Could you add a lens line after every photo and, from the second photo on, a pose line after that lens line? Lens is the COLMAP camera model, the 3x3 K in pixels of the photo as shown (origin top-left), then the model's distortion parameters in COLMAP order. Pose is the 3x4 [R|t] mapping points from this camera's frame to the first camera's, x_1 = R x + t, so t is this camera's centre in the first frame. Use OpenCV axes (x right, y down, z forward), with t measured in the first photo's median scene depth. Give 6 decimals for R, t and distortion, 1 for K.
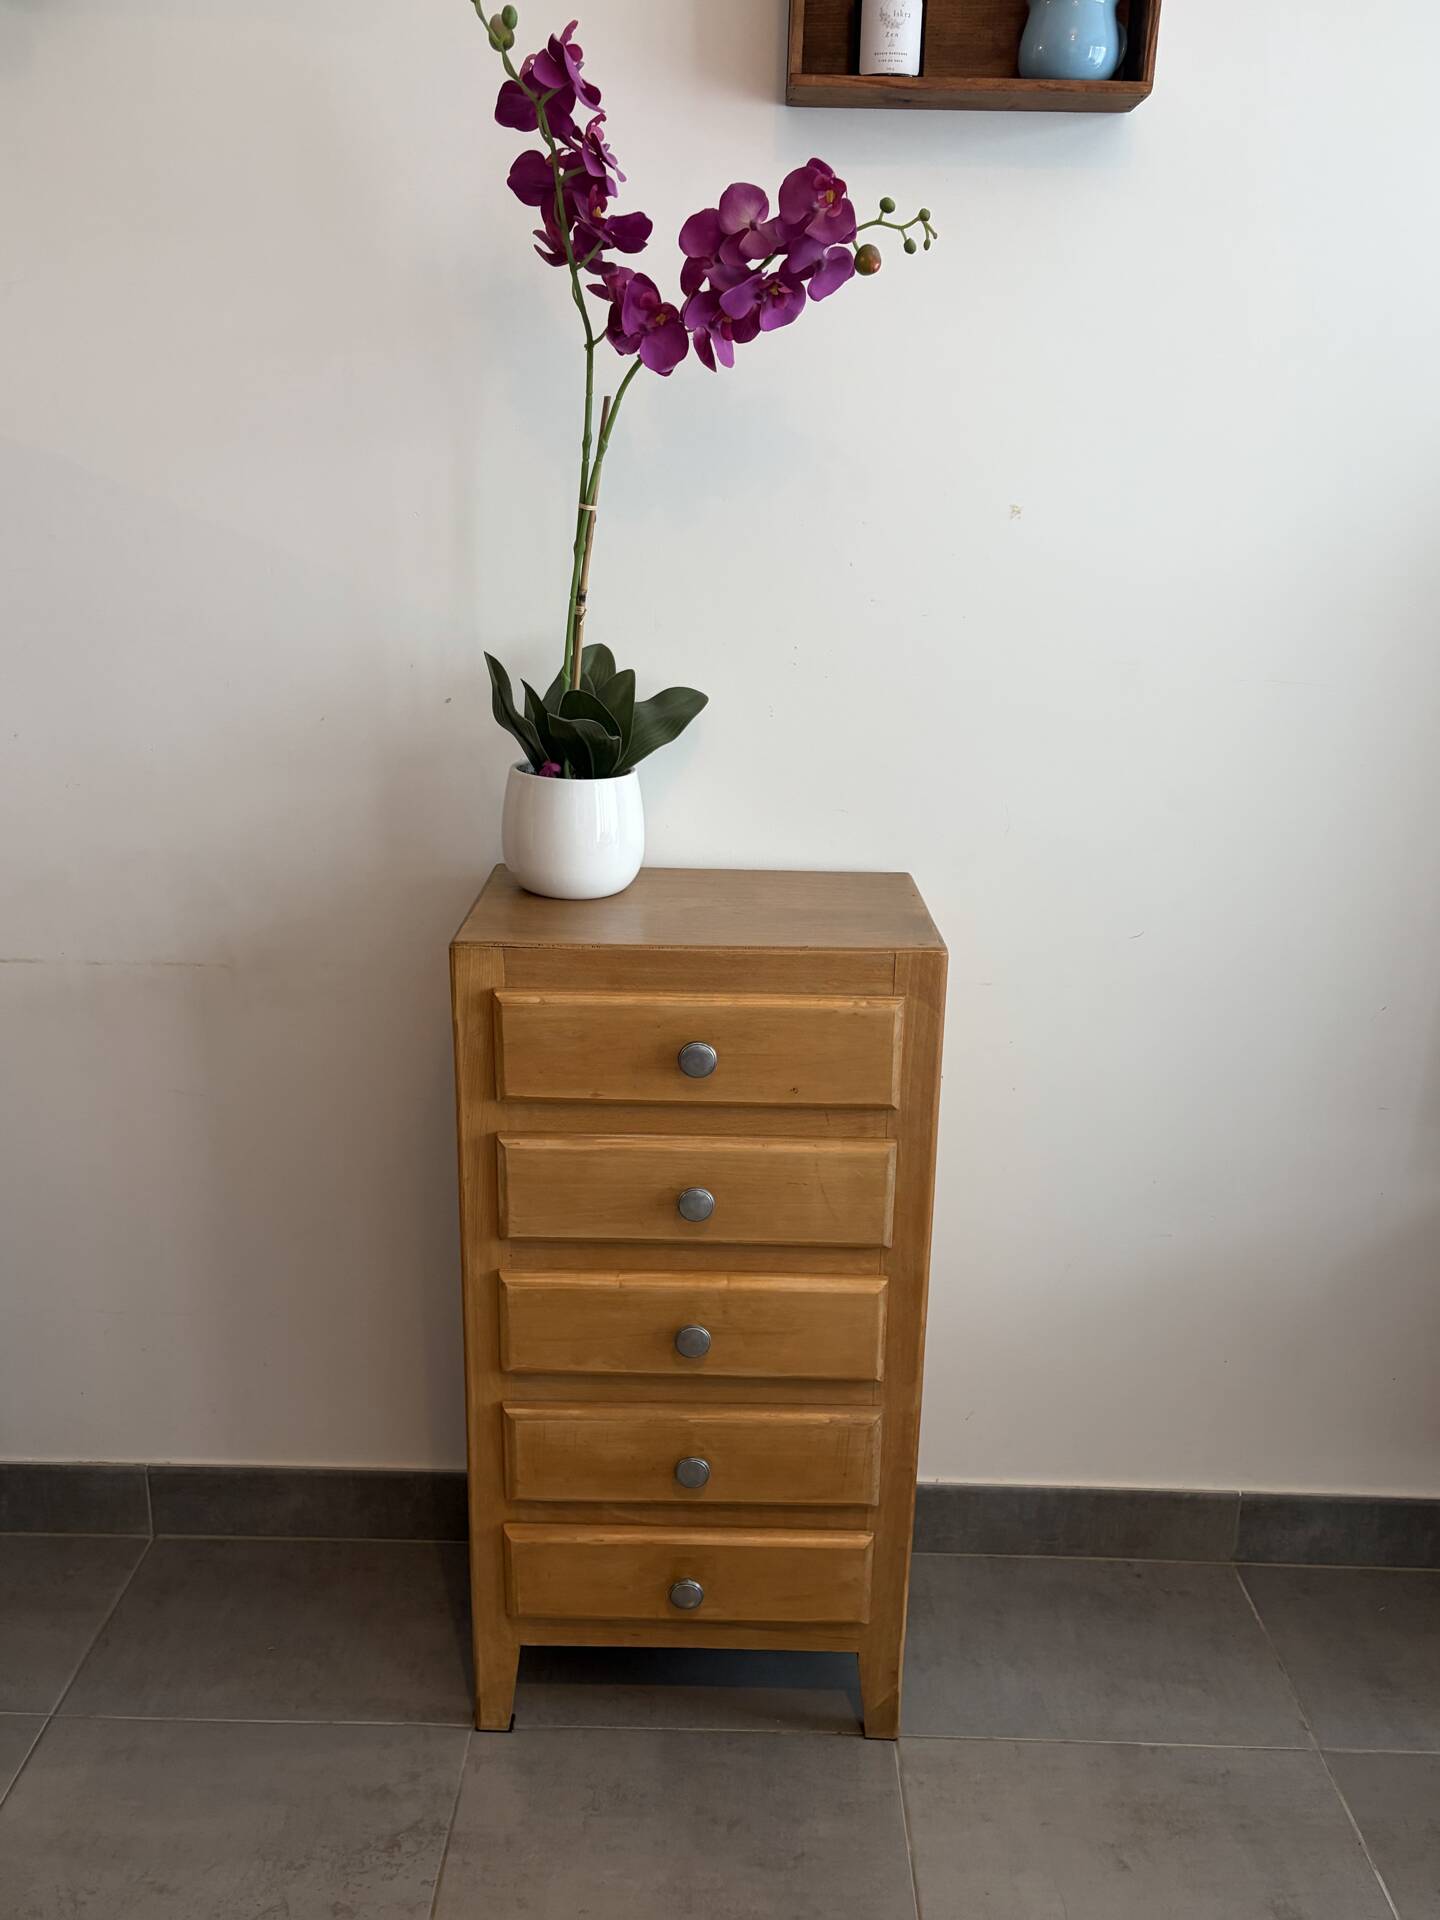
lens RADIAL K [[1525.5, 0, 720.0], [0, 1525.5, 960.0], [0, 0, 1]] dist [0.068169, -0.103859]
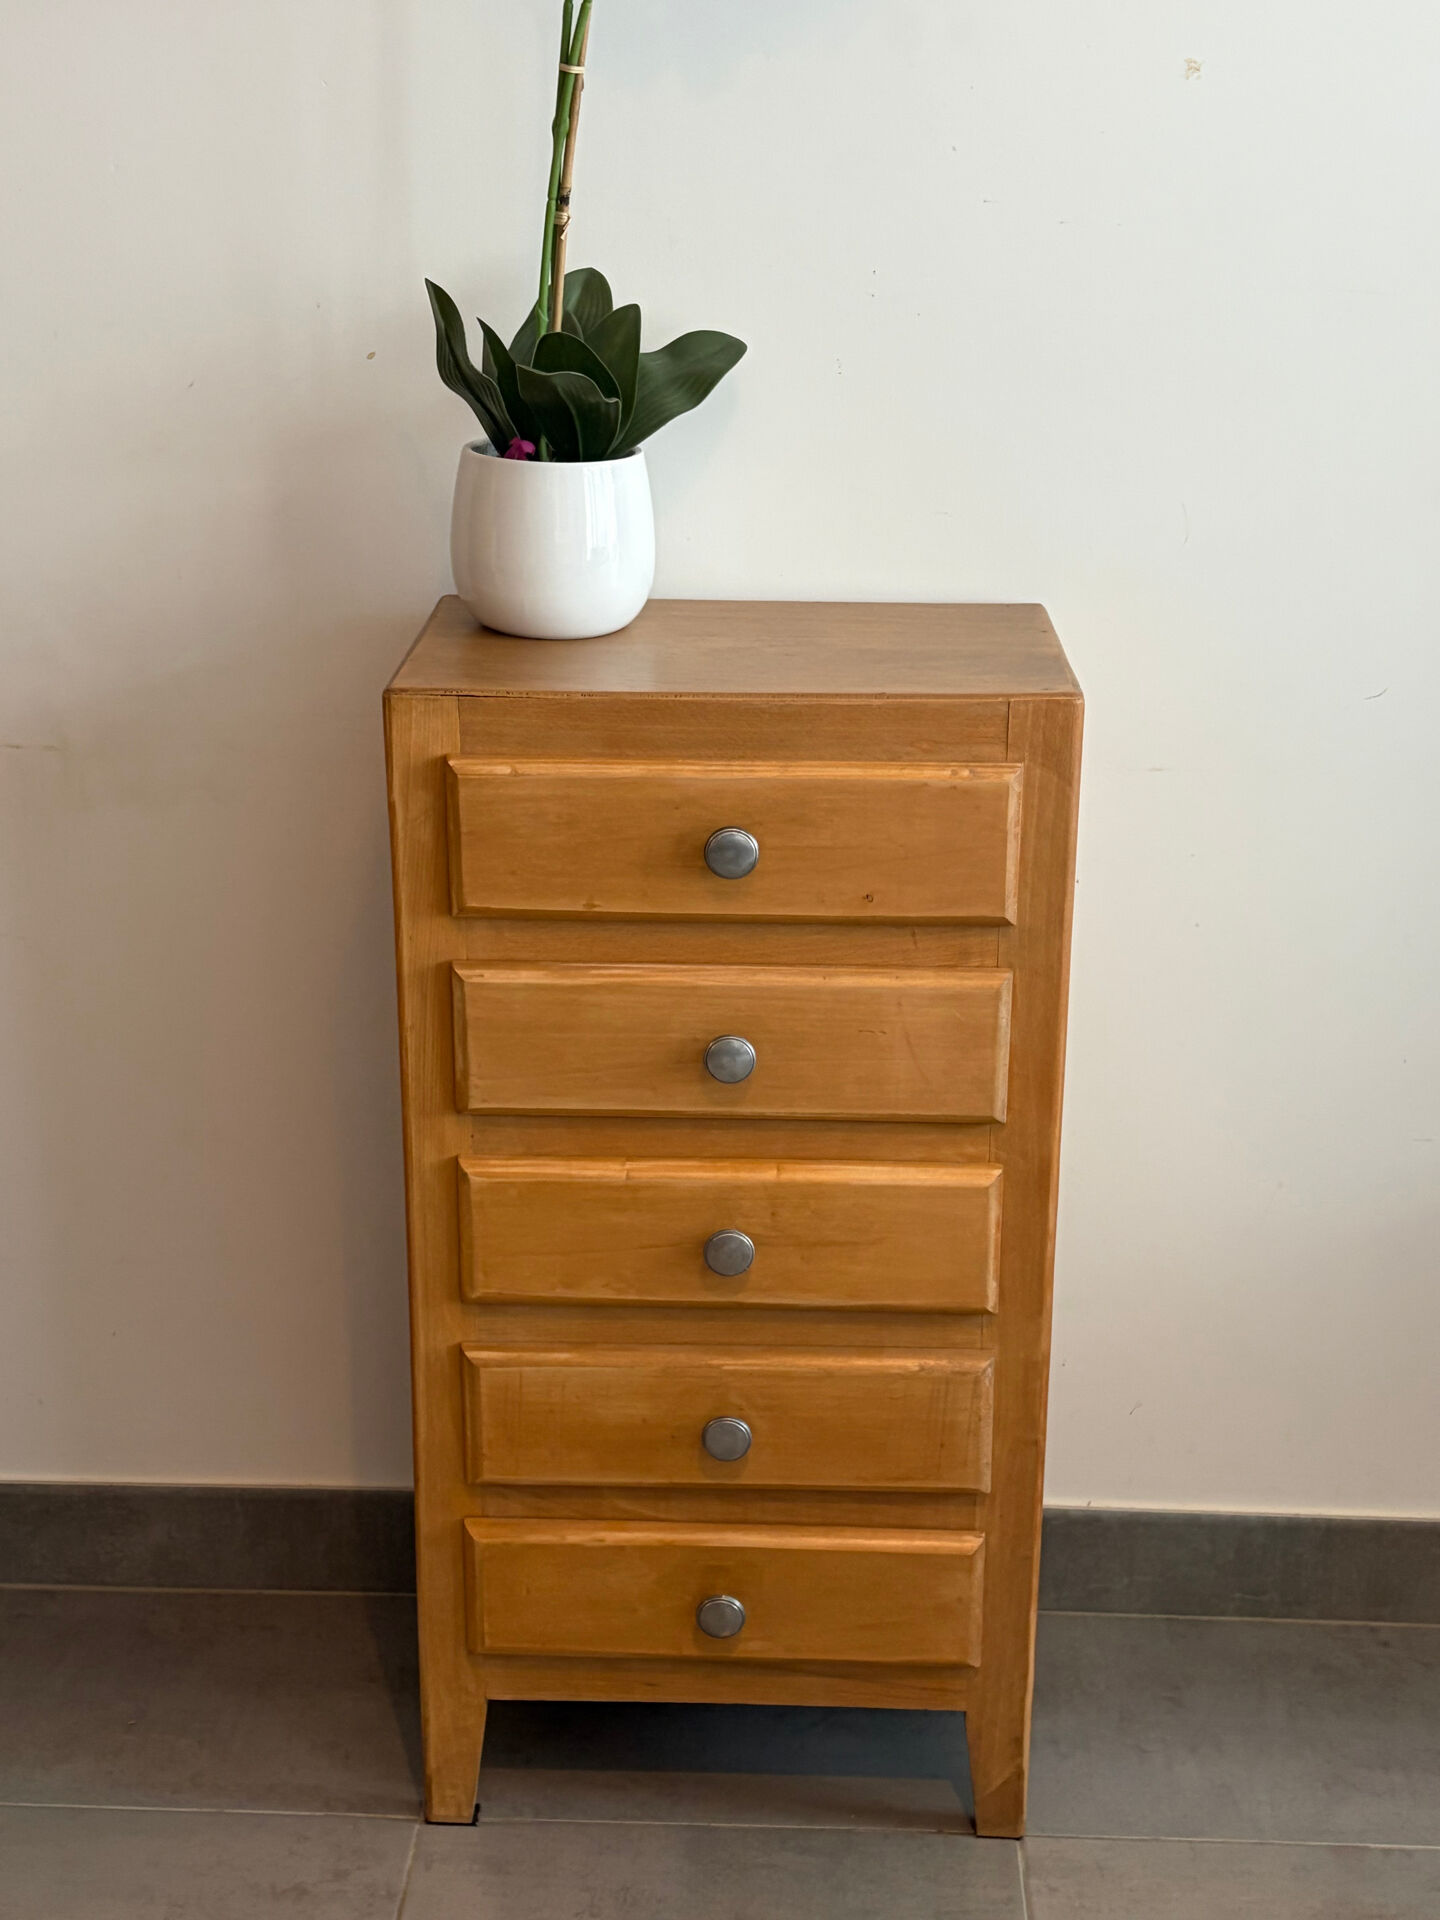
lens RADIAL K [[2583.5, 0, 719.5], [0, 2583.5, 968.9], [0, 0, 1]] dist [0.276286, -1.185111]
pose [[0.999603, -0.003365, -0.027982, 0.012806], [0.004556, 0.999082, 0.042598, 0.063043], [0.027813, -0.042708, 0.998700, -0.201781]]
